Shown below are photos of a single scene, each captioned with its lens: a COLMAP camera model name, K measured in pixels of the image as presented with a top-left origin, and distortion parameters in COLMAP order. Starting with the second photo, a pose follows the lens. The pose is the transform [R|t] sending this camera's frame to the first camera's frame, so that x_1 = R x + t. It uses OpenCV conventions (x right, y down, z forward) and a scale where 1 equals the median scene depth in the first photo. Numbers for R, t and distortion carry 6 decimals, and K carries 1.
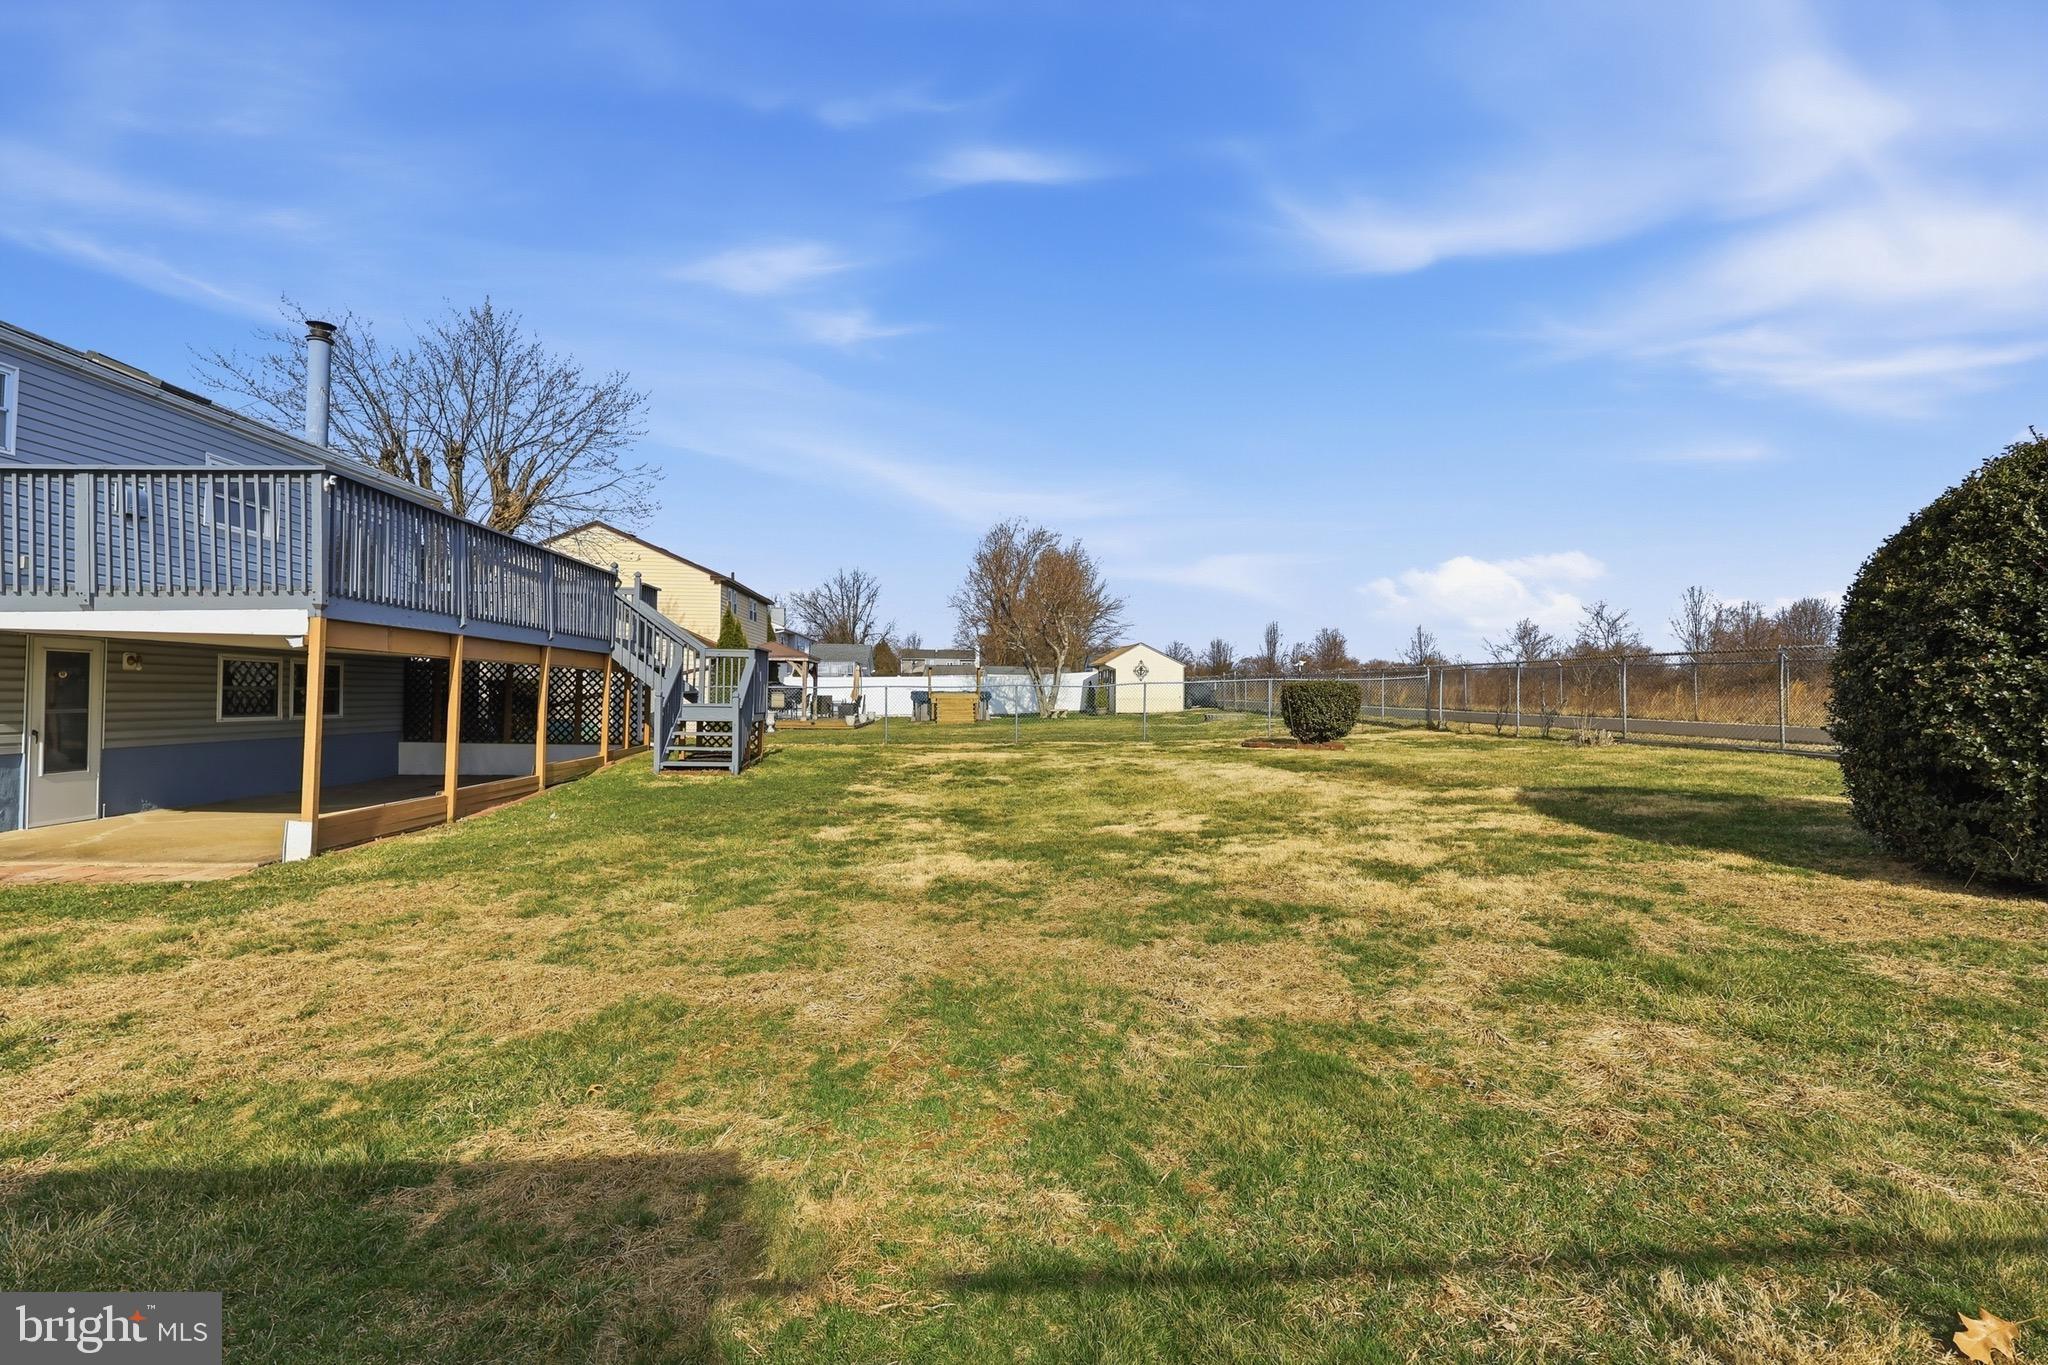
lens RADIAL K [[938.7, 0, 1017.9], [0, 938.7, 685.2], [0, 0, 1]] dist [-0.003752, -0.000856]
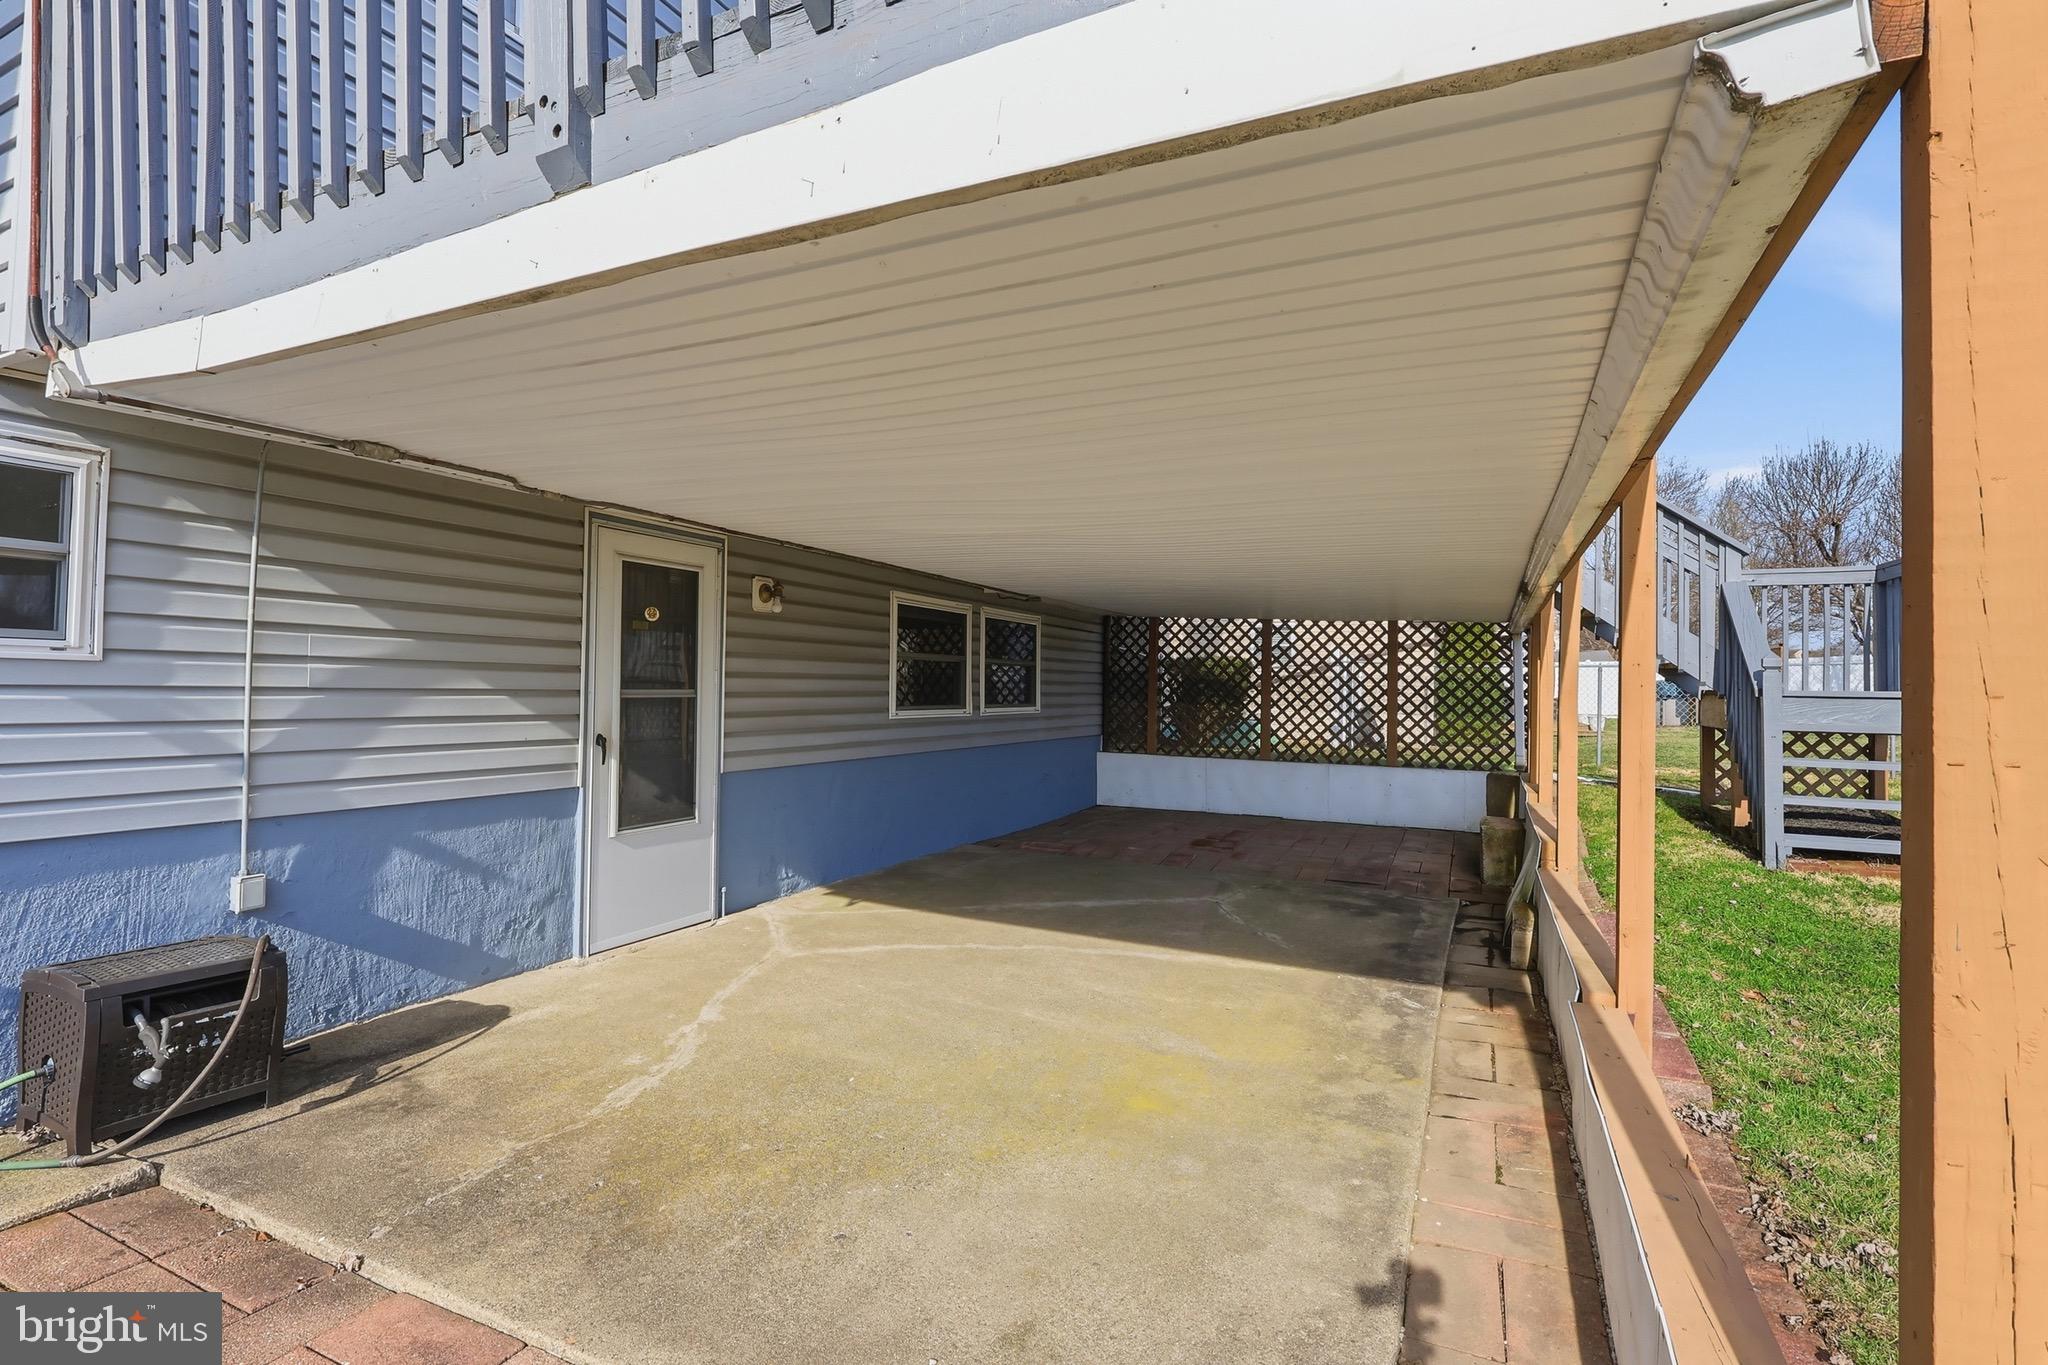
lens RADIAL K [[948.1, 0, 997.2], [0, 948.1, 670.0], [0, 0, 1]] dist [-0.002838, -0.000490]
pose [[0.859634, -0.009638, -0.510819, -0.478302], [0.003298, 0.999906, -0.013316, 0.017226], [0.510899, 0.009762, 0.859585, 0.514583]]
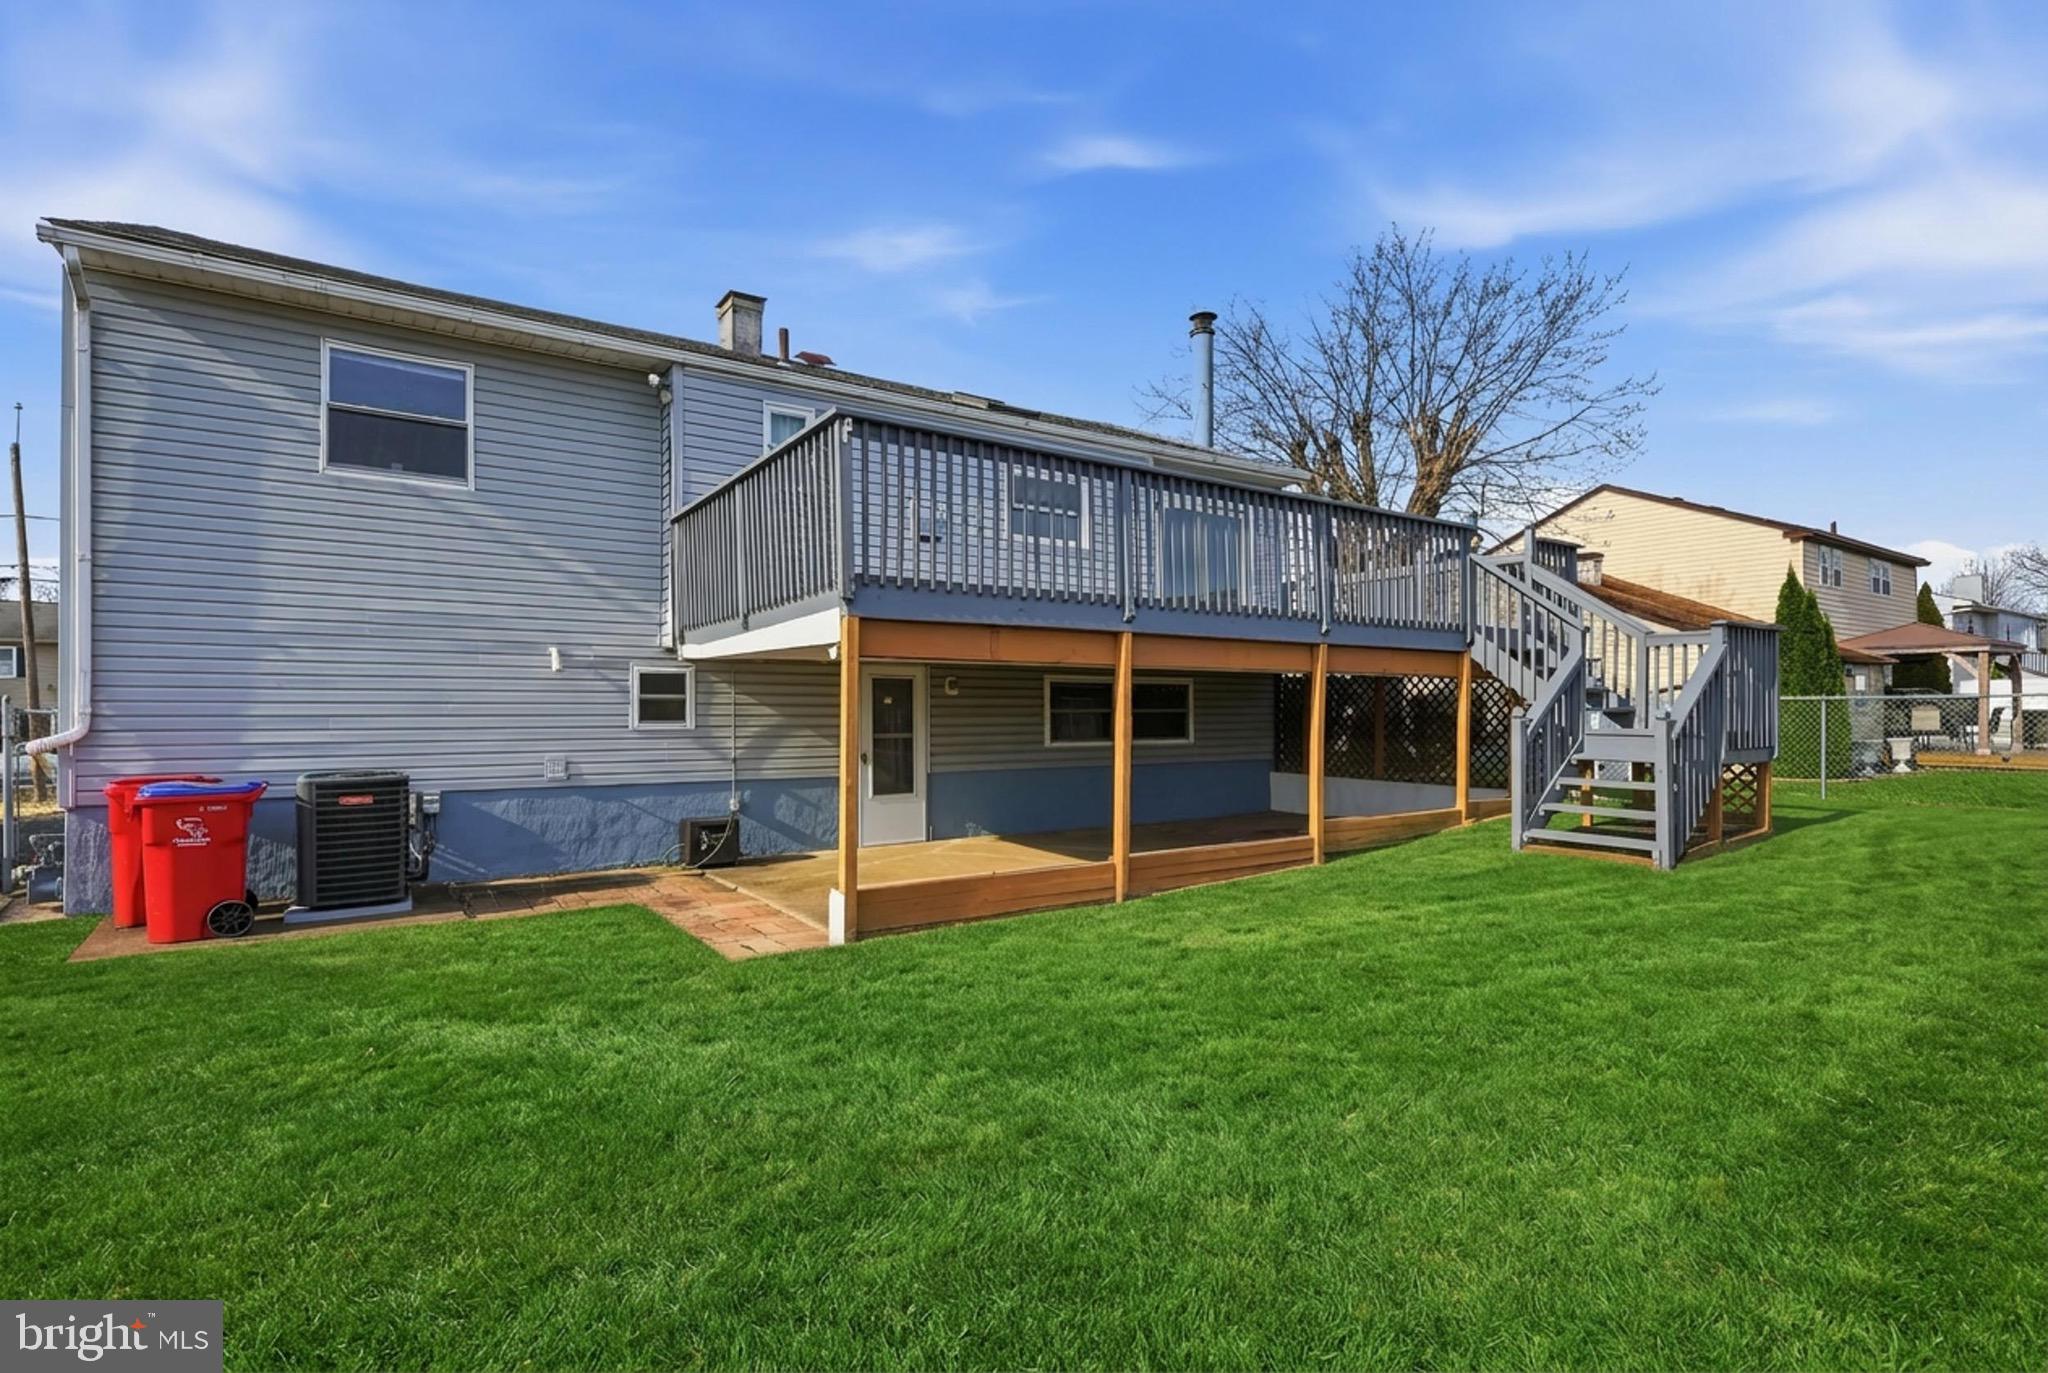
lens RADIAL K [[964.8, 0, 1025.3], [0, 964.8, 697.7], [0, 0, 1]] dist [-0.000849, -0.000119]
pose [[0.496632, -0.021924, -0.867684, -0.013436], [0.017779, 0.999728, -0.015084, 0.003277], [0.867779, -0.007935, 0.496887, 0.451372]]
